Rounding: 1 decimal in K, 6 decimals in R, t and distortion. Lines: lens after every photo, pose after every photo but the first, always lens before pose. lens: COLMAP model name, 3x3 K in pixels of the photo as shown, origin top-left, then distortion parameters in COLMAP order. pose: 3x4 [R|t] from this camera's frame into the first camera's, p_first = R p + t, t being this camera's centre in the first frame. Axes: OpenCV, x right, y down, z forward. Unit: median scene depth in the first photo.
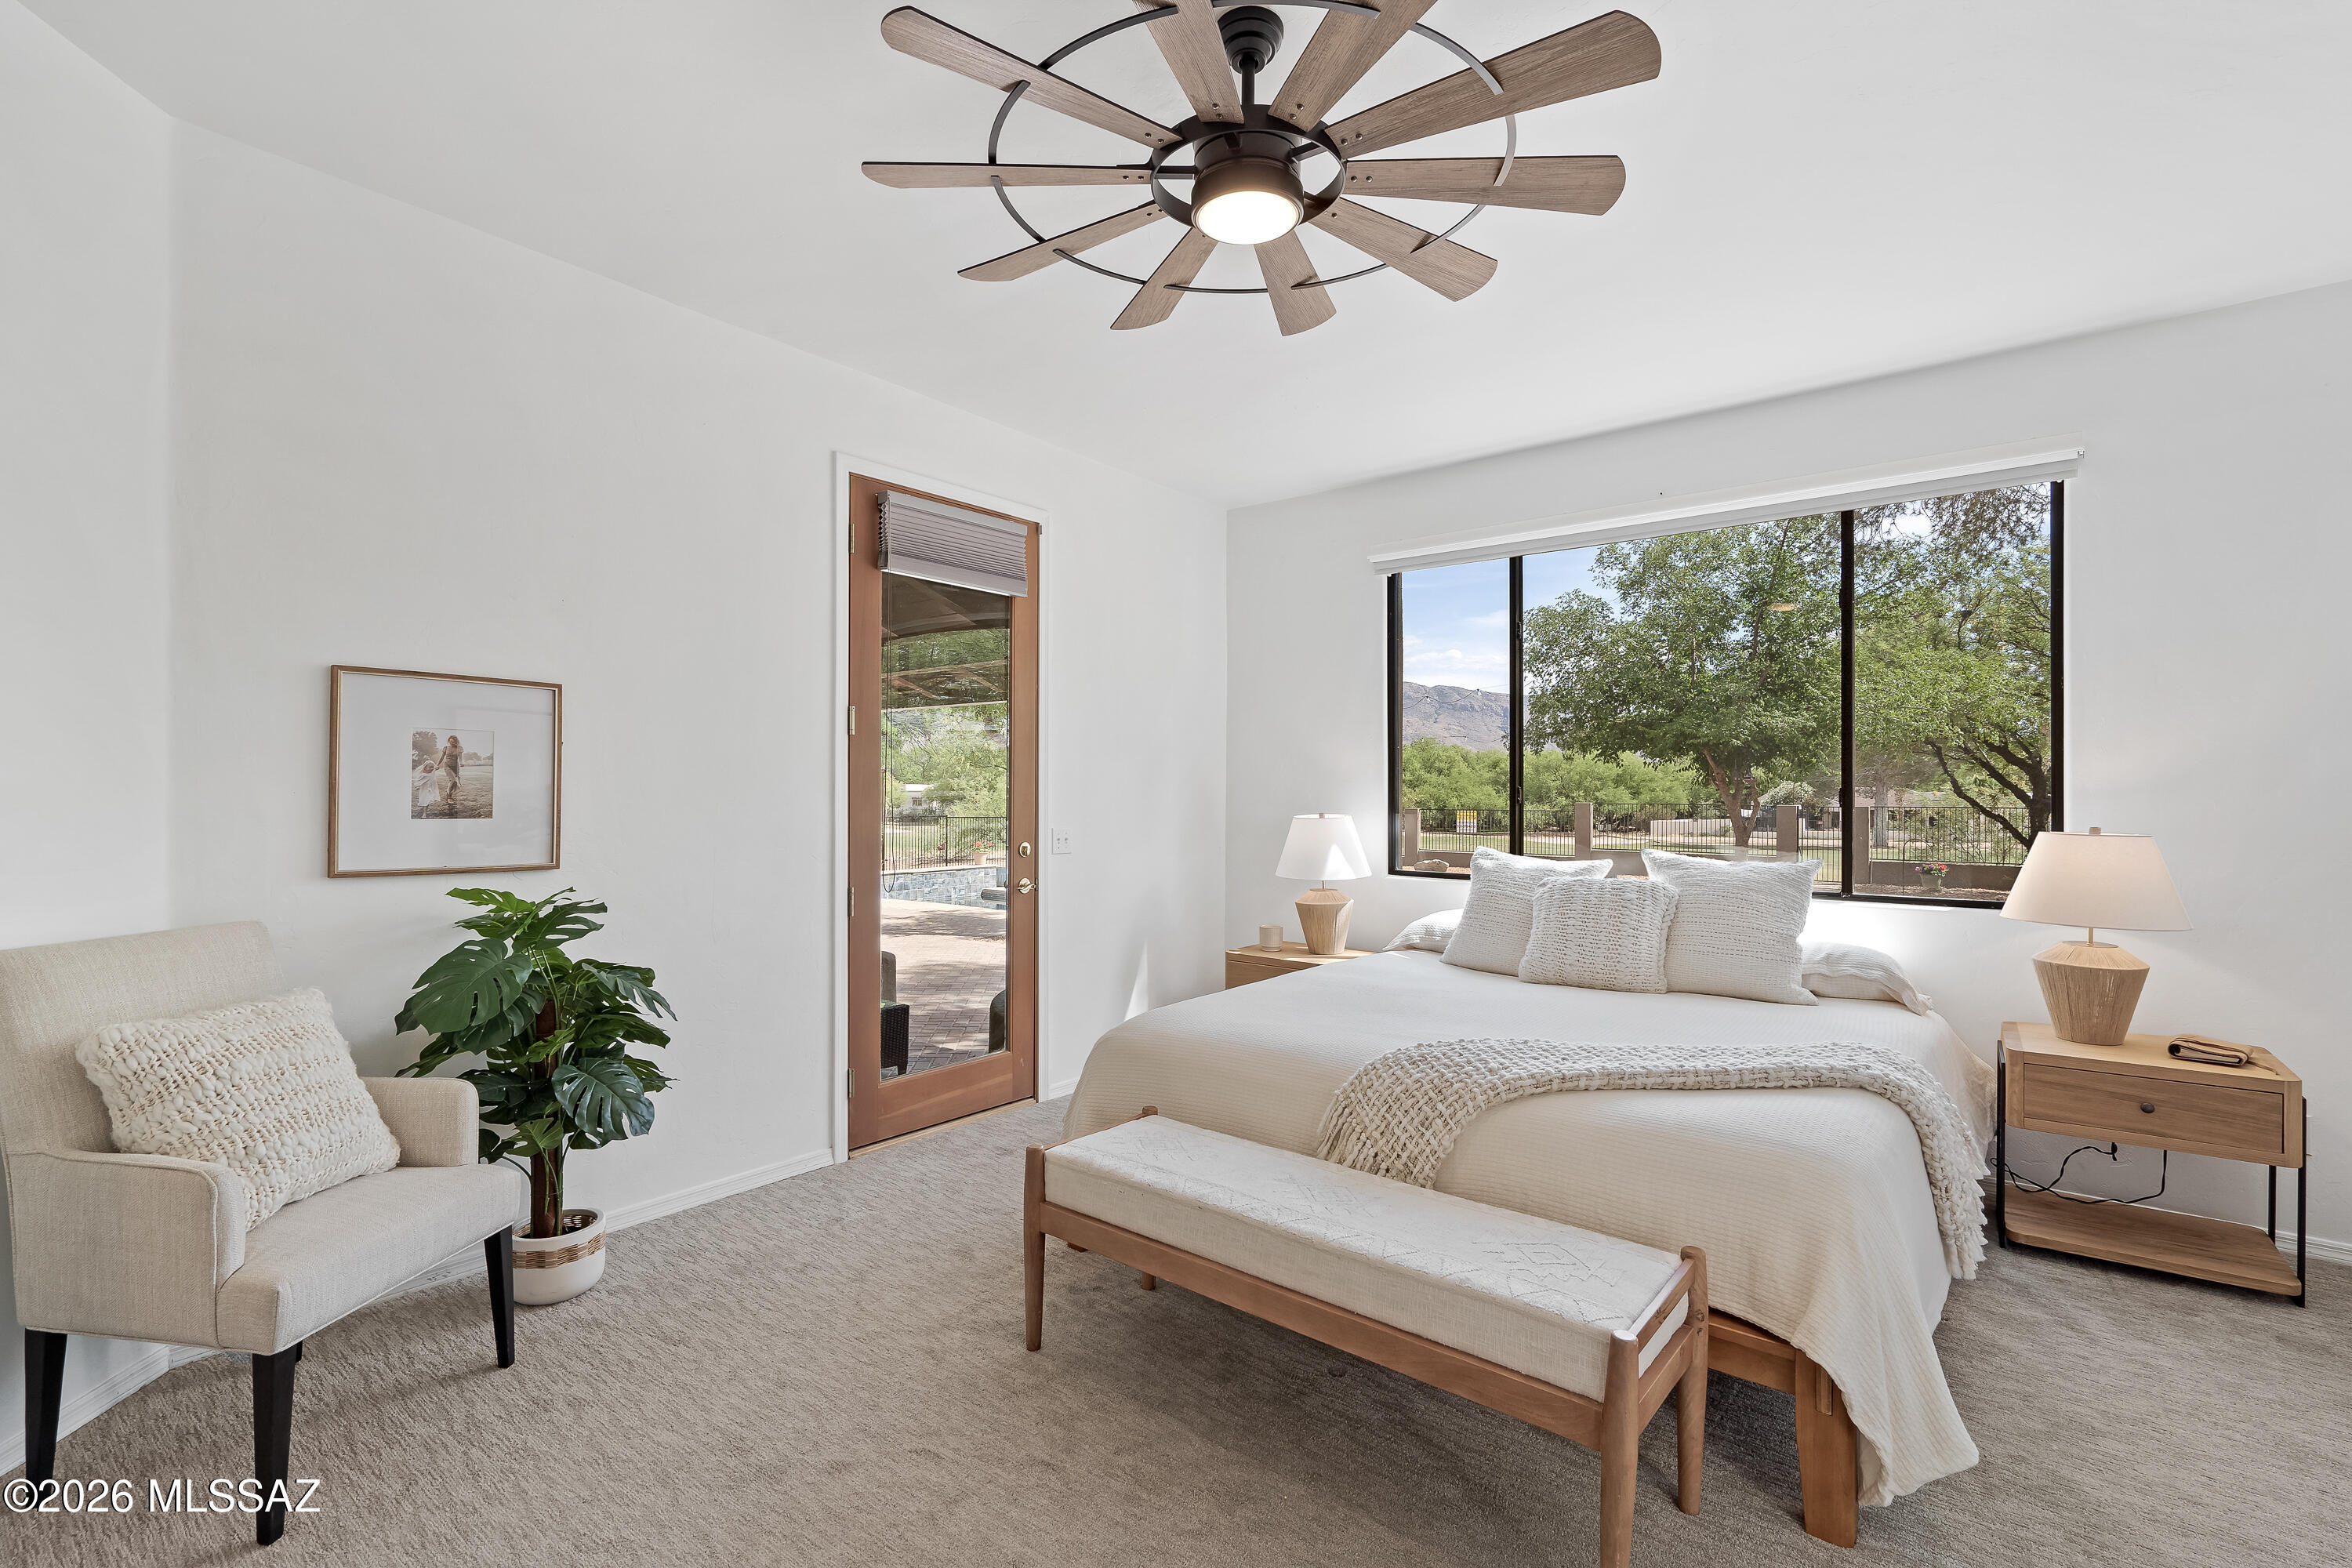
lens RADIAL K [[1077.7, 0, 1169.6], [0, 1077.7, 786.6], [0, 0, 1]] dist [-0.001508, 0.000990]
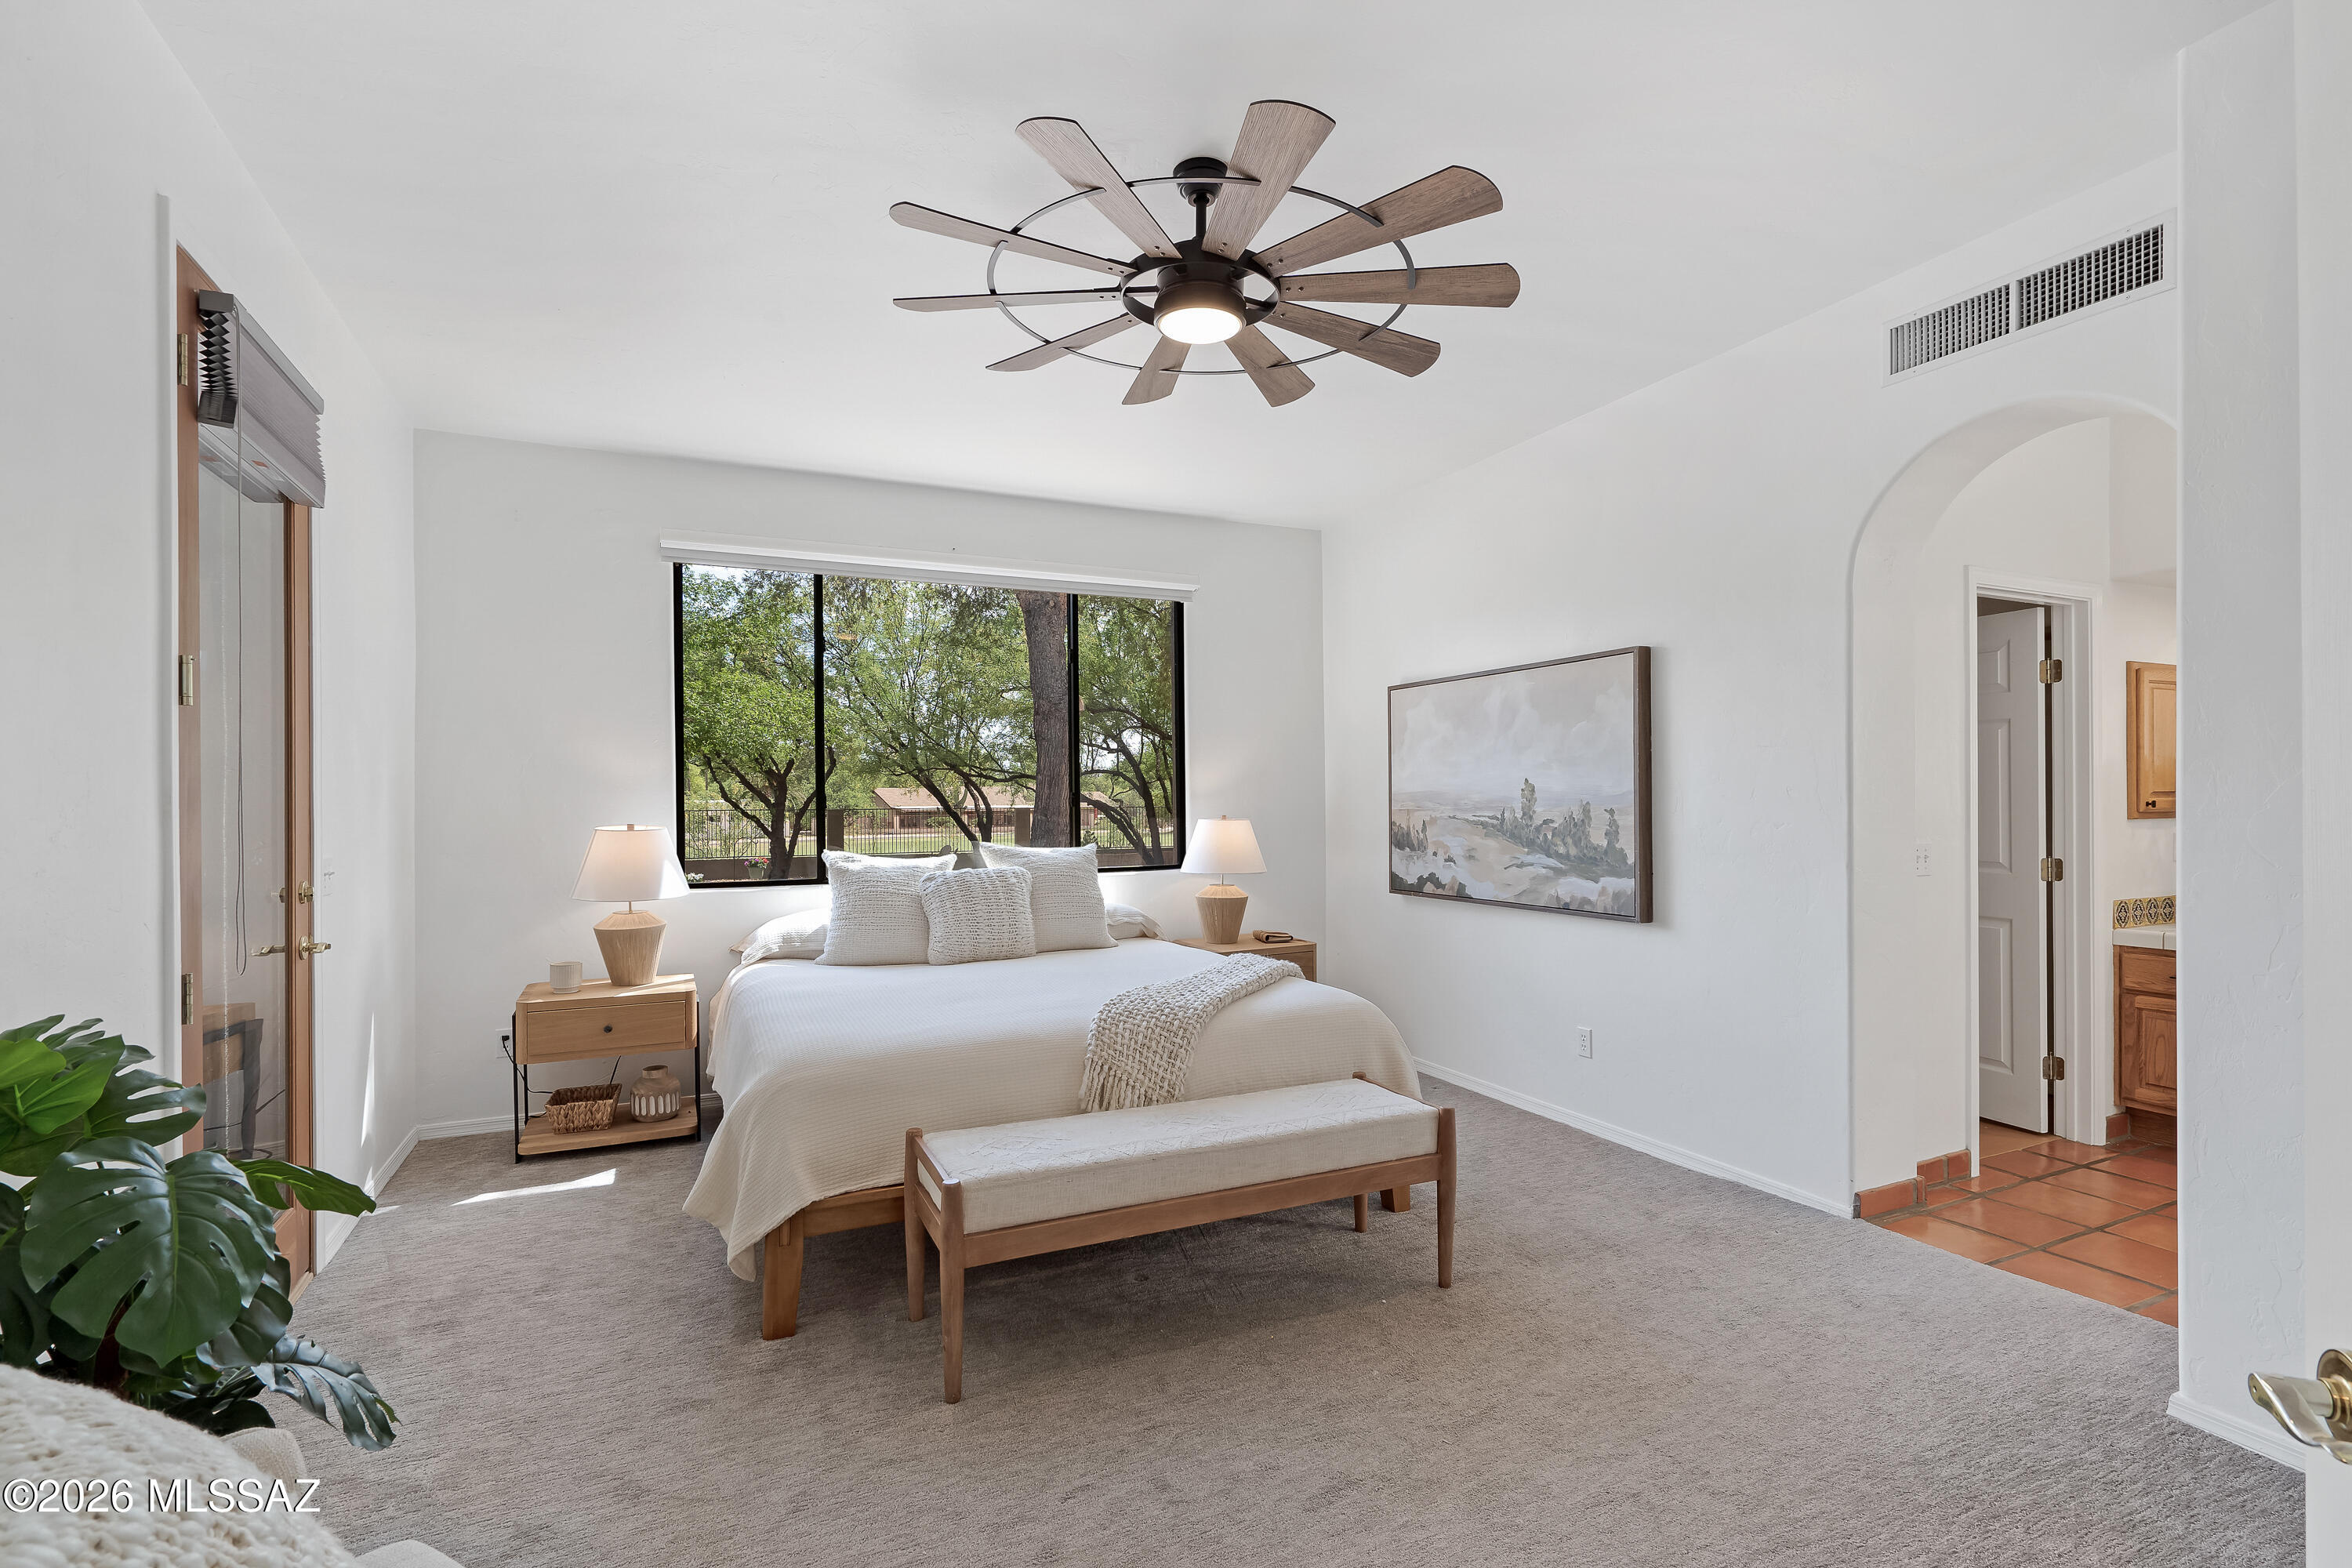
lens RADIAL K [[1106.7, 0, 1170.7], [0, 1106.7, 795.7], [0, 0, 1]] dist [-0.000310, 0.000005]
pose [[0.418651, -0.003981, 0.908138, -0.720670], [0.002270, 0.999992, 0.003337, -0.001672], [-0.908144, 0.000665, 0.418657, 0.339366]]
